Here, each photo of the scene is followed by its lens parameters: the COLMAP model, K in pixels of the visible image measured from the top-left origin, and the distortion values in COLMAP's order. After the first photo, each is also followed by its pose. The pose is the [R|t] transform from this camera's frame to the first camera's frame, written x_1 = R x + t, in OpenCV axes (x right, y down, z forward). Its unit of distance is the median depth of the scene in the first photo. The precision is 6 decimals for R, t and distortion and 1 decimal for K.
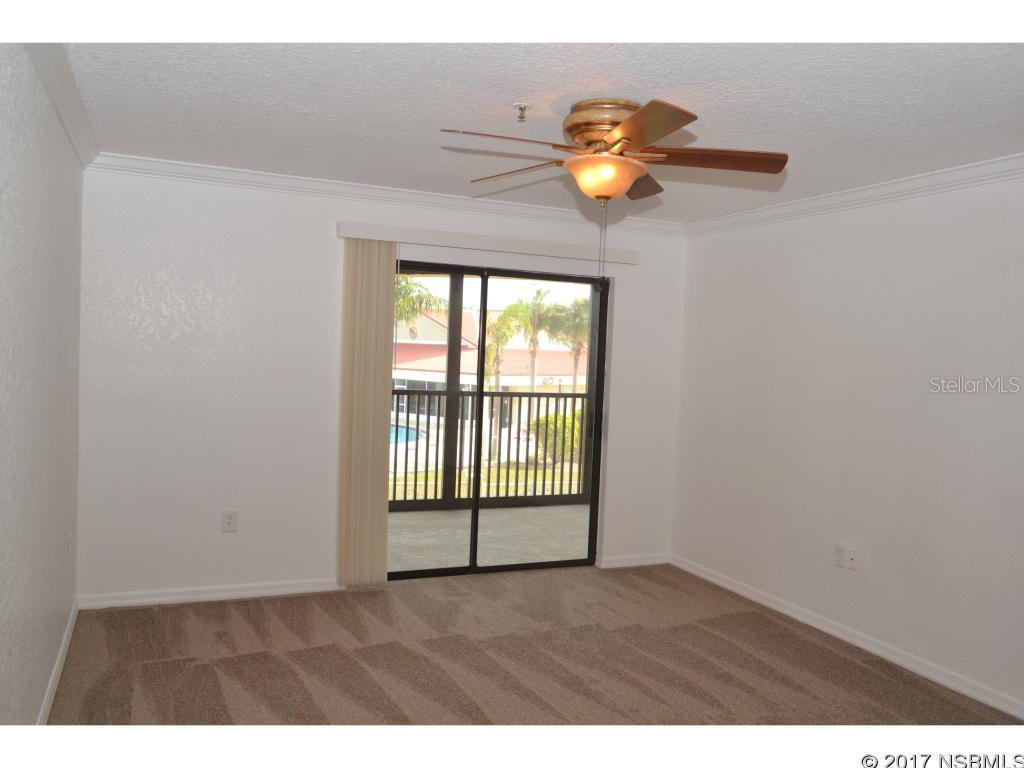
lens RADIAL K [[790.2, 0, 493.1], [0, 790.2, 382.0], [0, 0, 1]] dist [-0.003775, -0.003563]
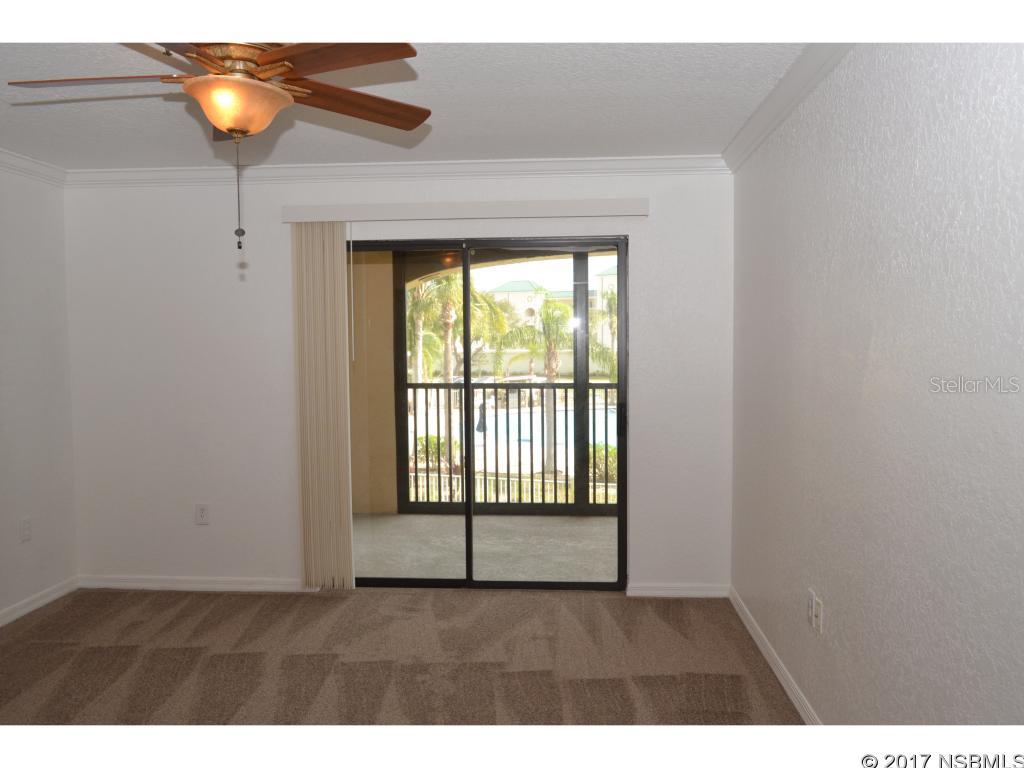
lens RADIAL K [[799.8, 0, 512.1], [0, 799.8, 392.4], [0, 0, 1]] dist [-0.002327, -0.001248]
pose [[0.891821, -0.019461, -0.451969, 0.470605], [0.025226, 0.999659, 0.006733, 0.020554], [0.451684, -0.017406, 0.892008, 0.249392]]
